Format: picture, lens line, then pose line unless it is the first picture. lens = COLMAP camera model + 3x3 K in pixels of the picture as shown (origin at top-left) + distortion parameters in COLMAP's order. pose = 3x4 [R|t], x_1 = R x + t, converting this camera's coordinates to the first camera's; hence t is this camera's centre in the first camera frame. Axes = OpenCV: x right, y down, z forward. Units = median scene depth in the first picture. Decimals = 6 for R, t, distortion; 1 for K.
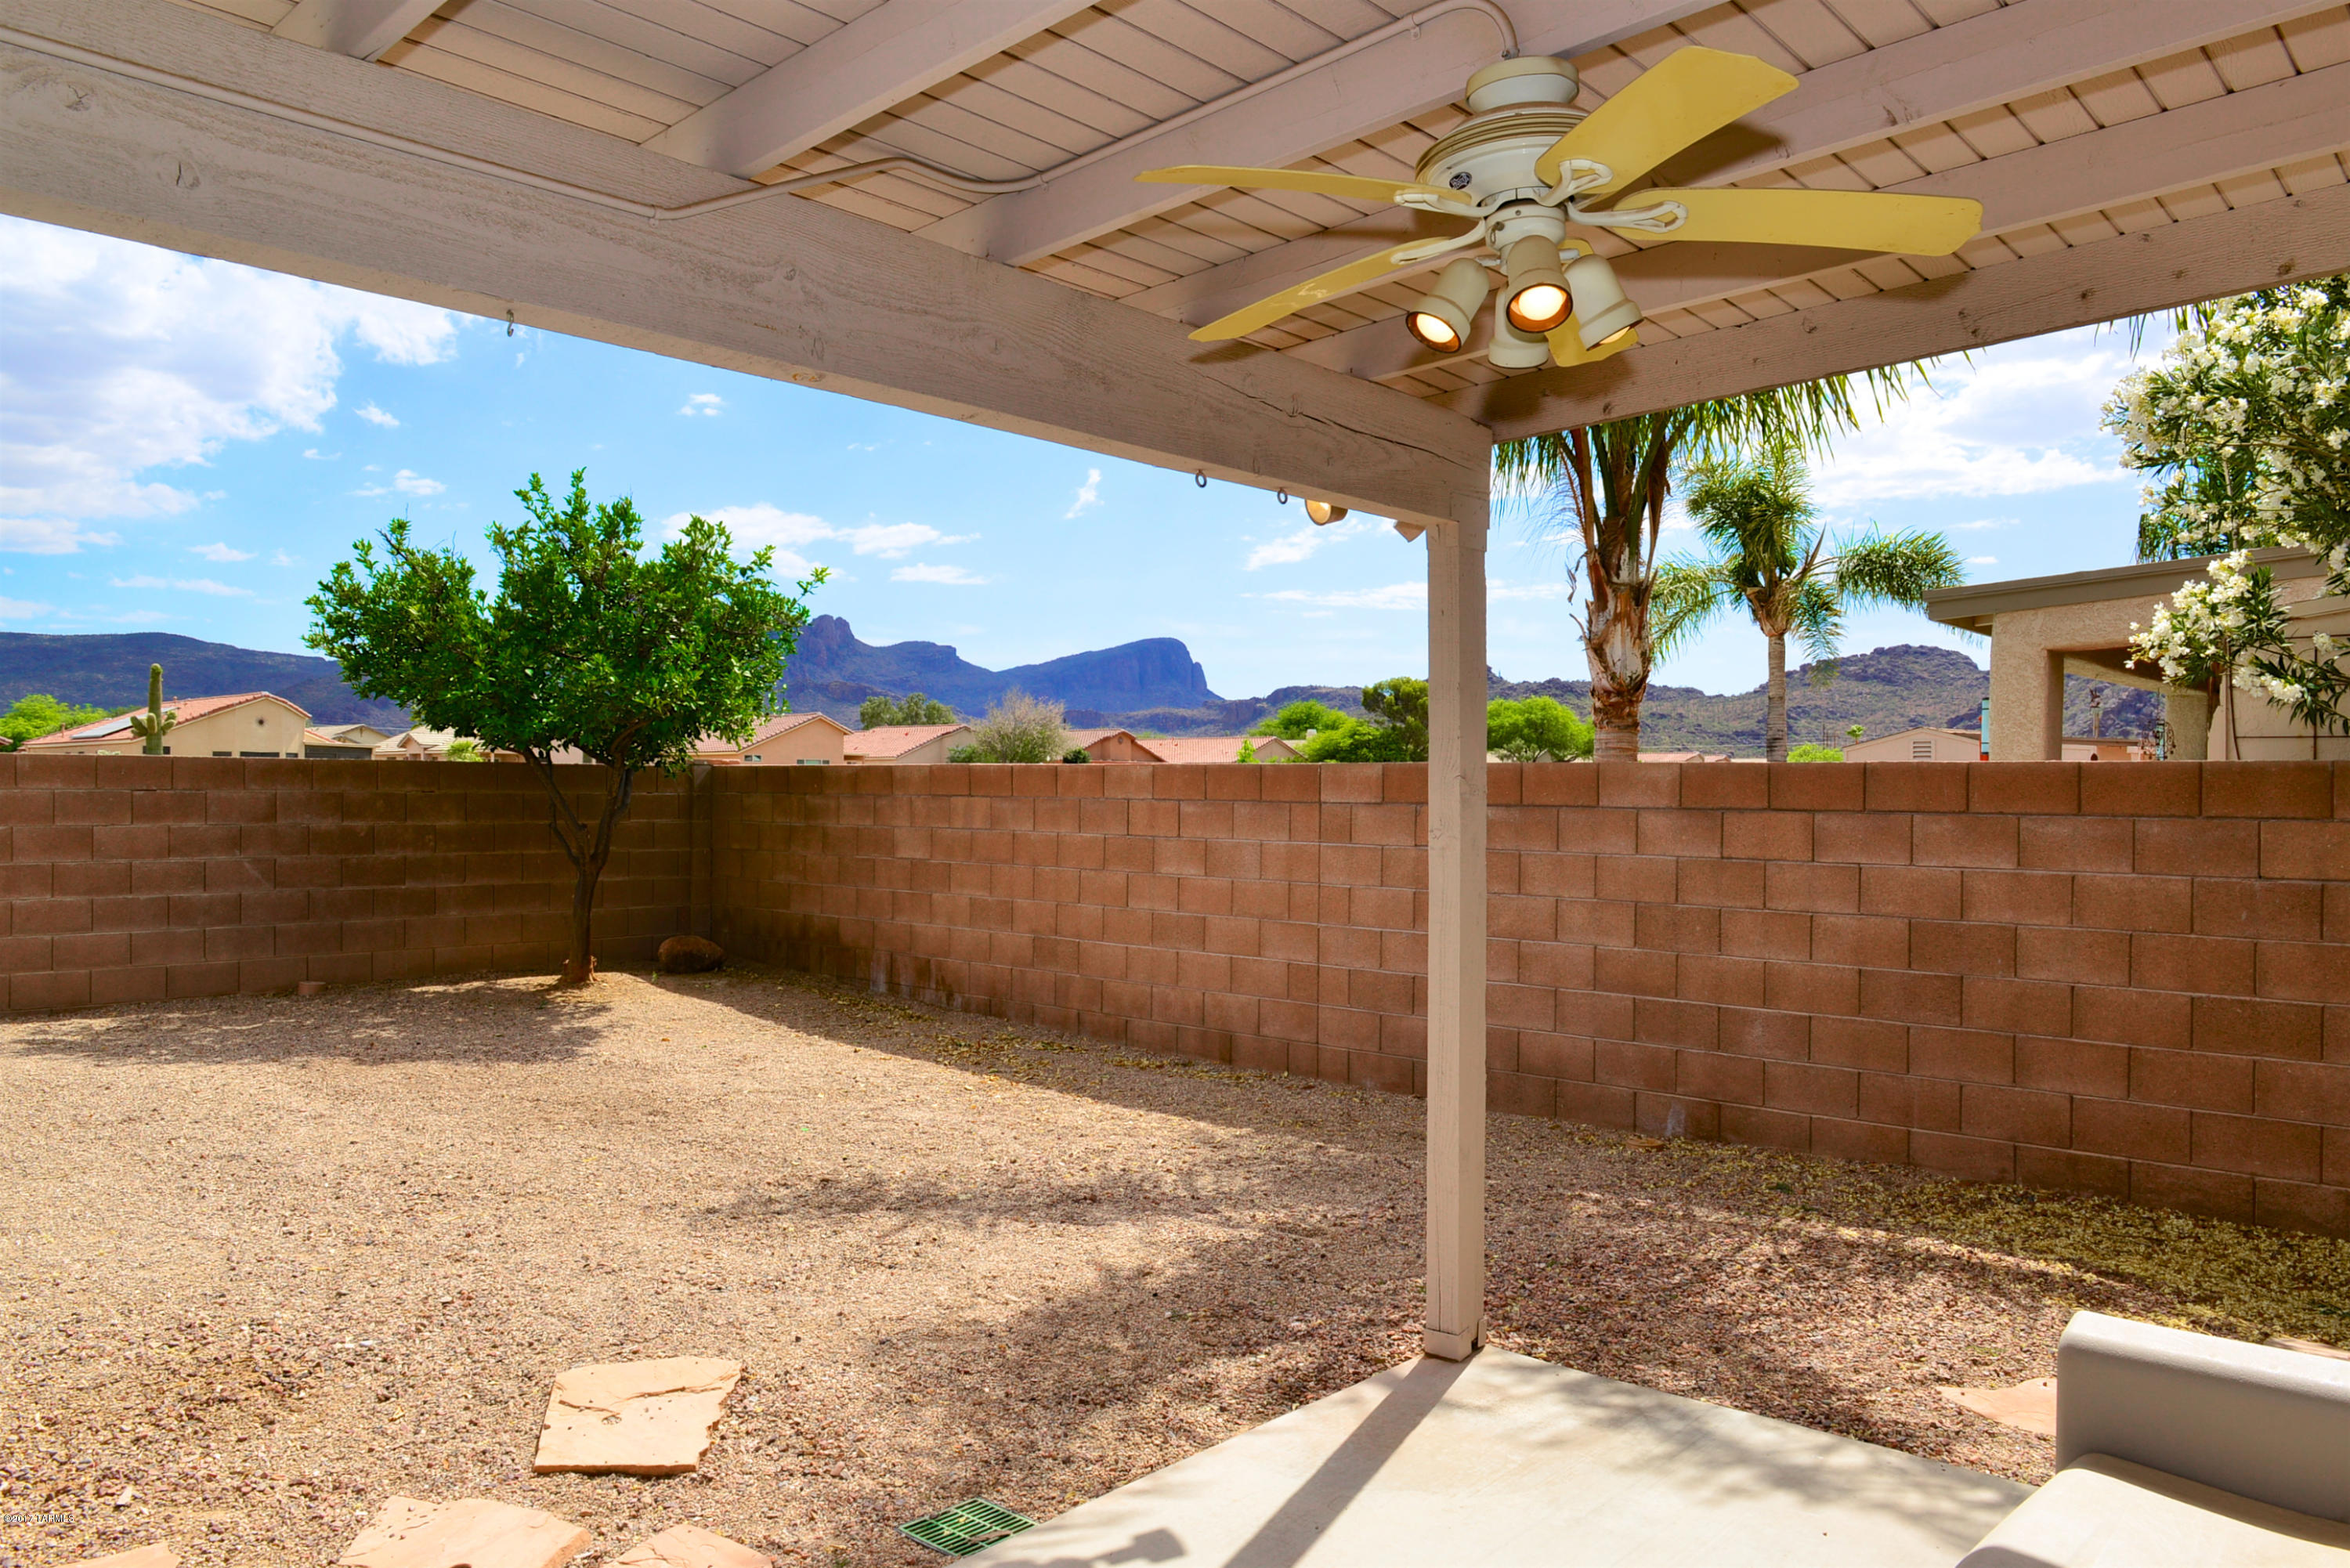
lens RADIAL K [[1627.0, 0, 1168.2], [0, 1627.0, 782.2], [0, 0, 1]] dist [-0.008713, -0.006393]
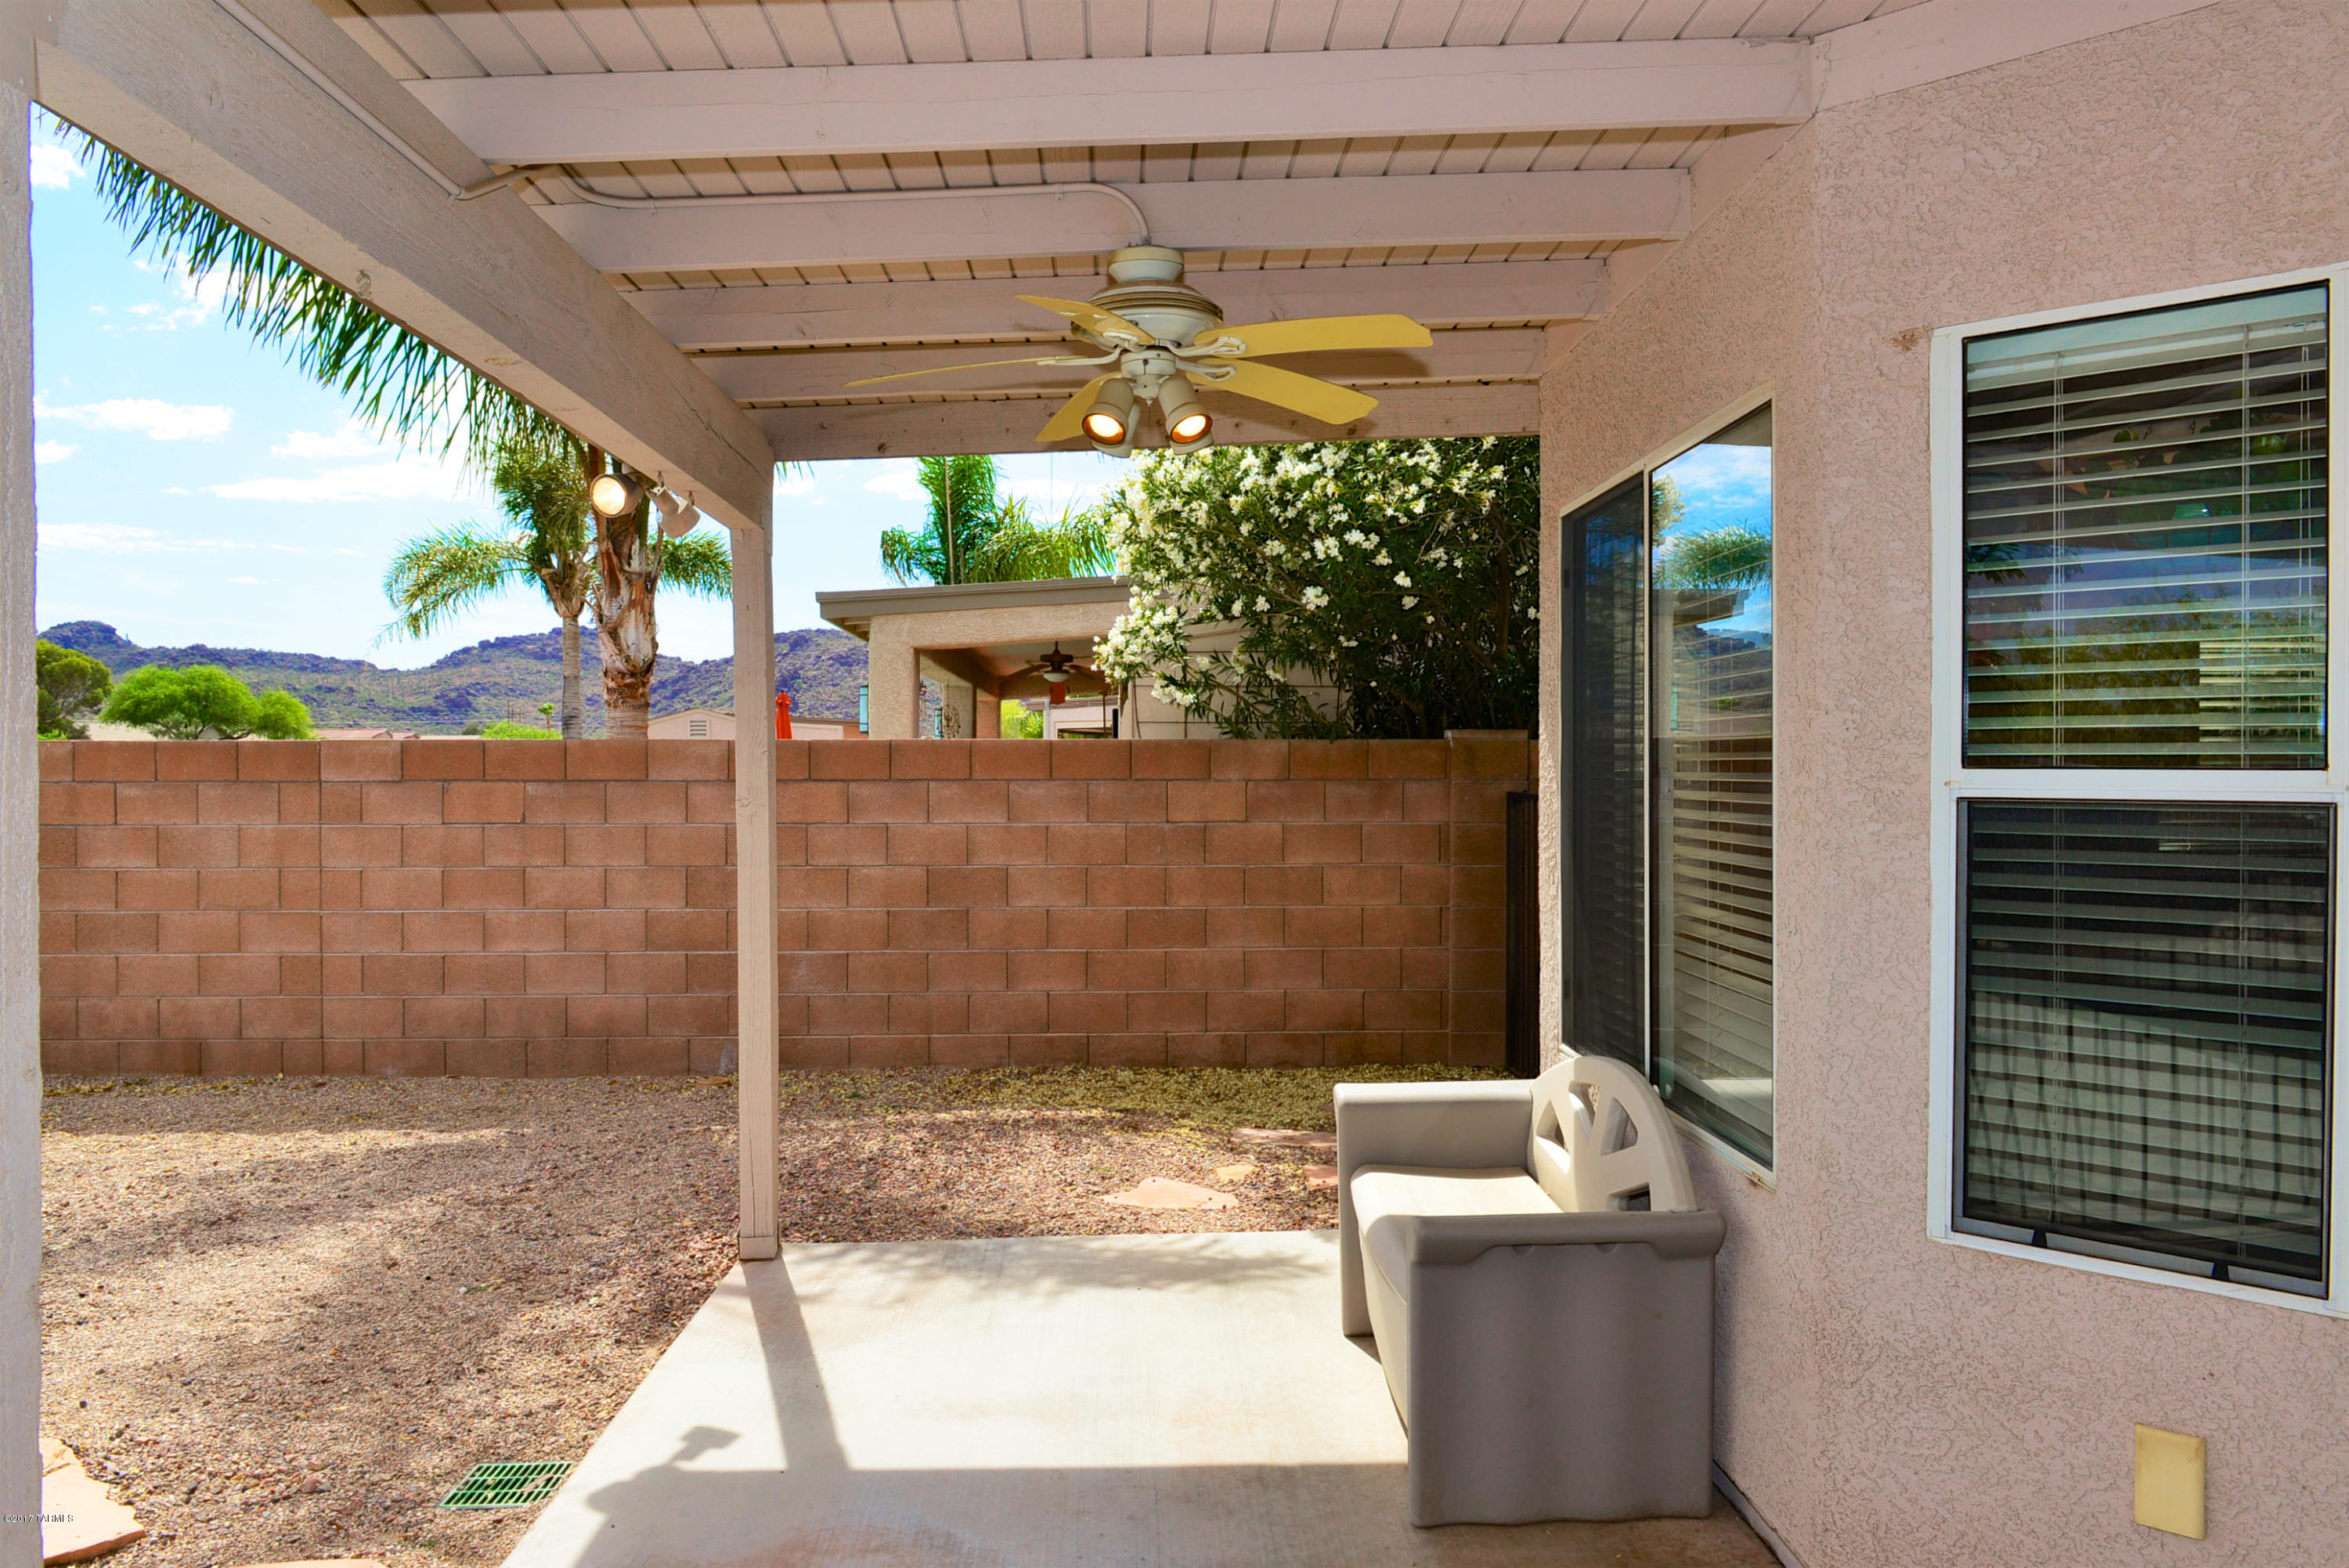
lens RADIAL K [[1626.2, 0, 1160.8], [0, 1626.2, 778.0], [0, 0, 1]] dist [-0.008713, -0.006393]
pose [[0.715449, -0.014641, 0.698511, -0.240813], [0.006576, 0.999877, 0.014223, 0.000351], [-0.698634, -0.005582, 0.715458, -0.008711]]
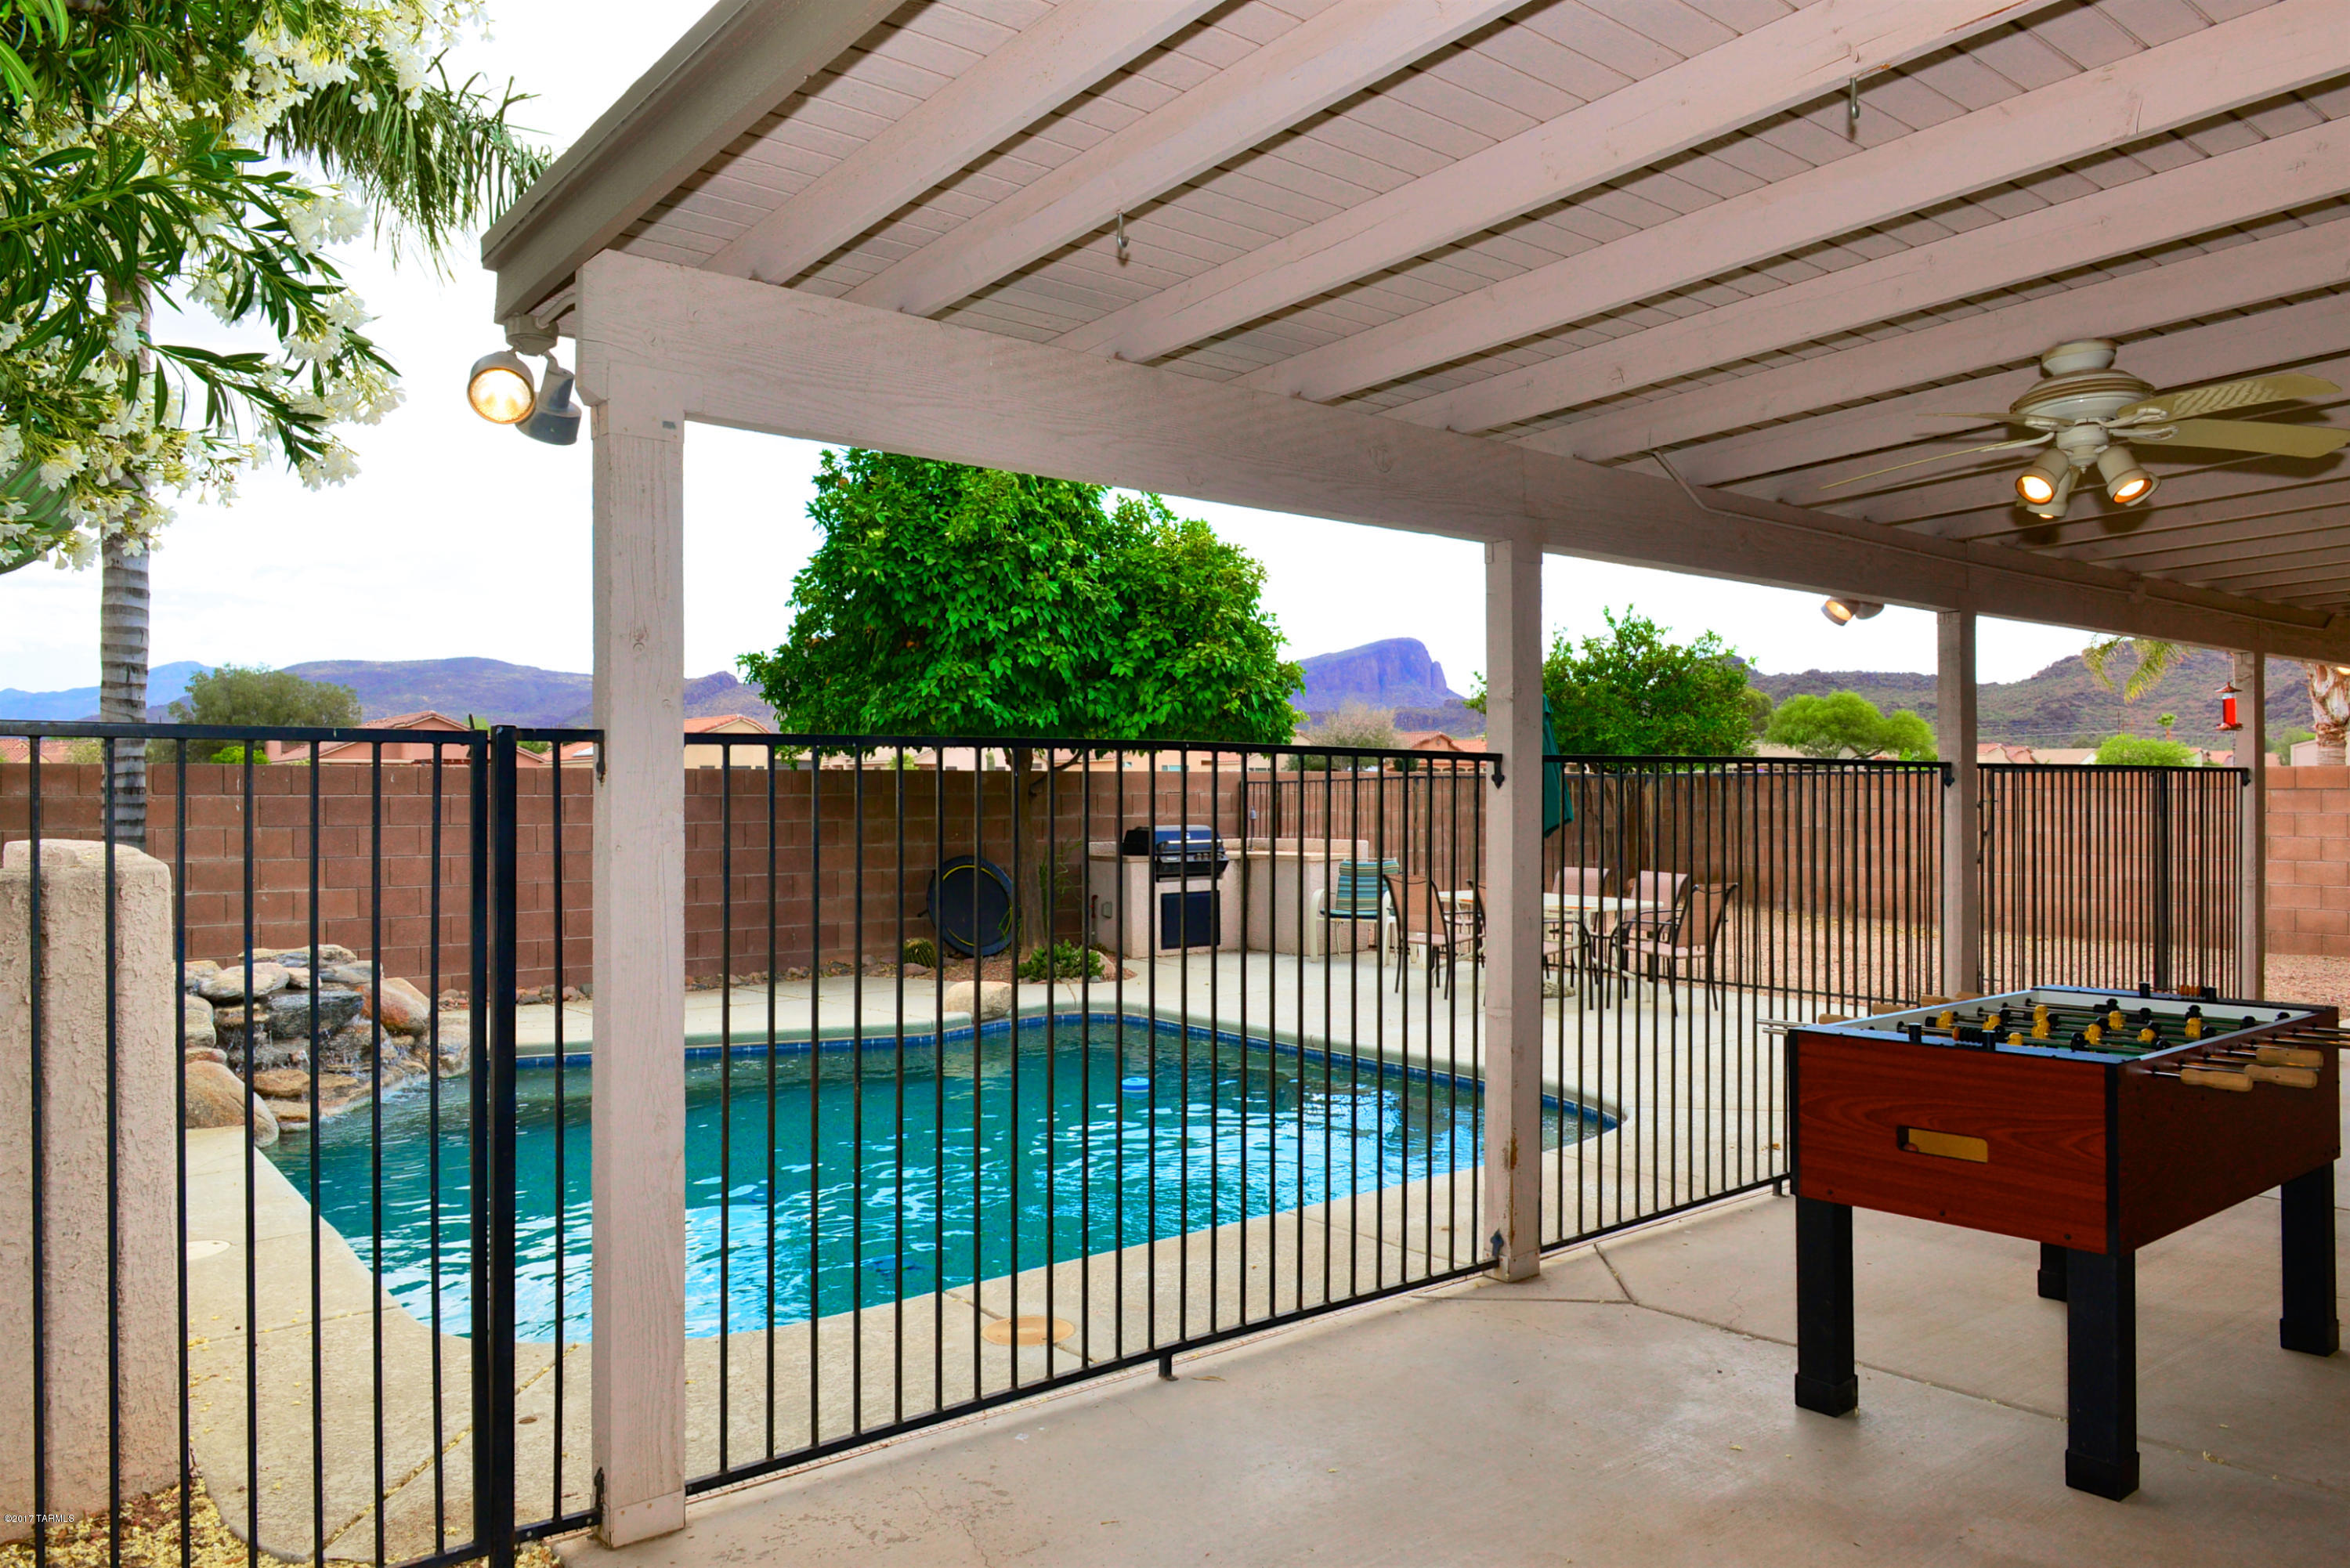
lens RADIAL K [[1627.0, 0, 1171.9], [0, 1627.0, 782.8], [0, 0, 1]] dist [-0.008713, -0.006393]
pose [[0.991249, -0.014515, -0.131203, -0.829130], [0.014525, 0.999894, -0.000879, -0.009762], [0.131202, -0.001034, 0.991355, -1.020341]]
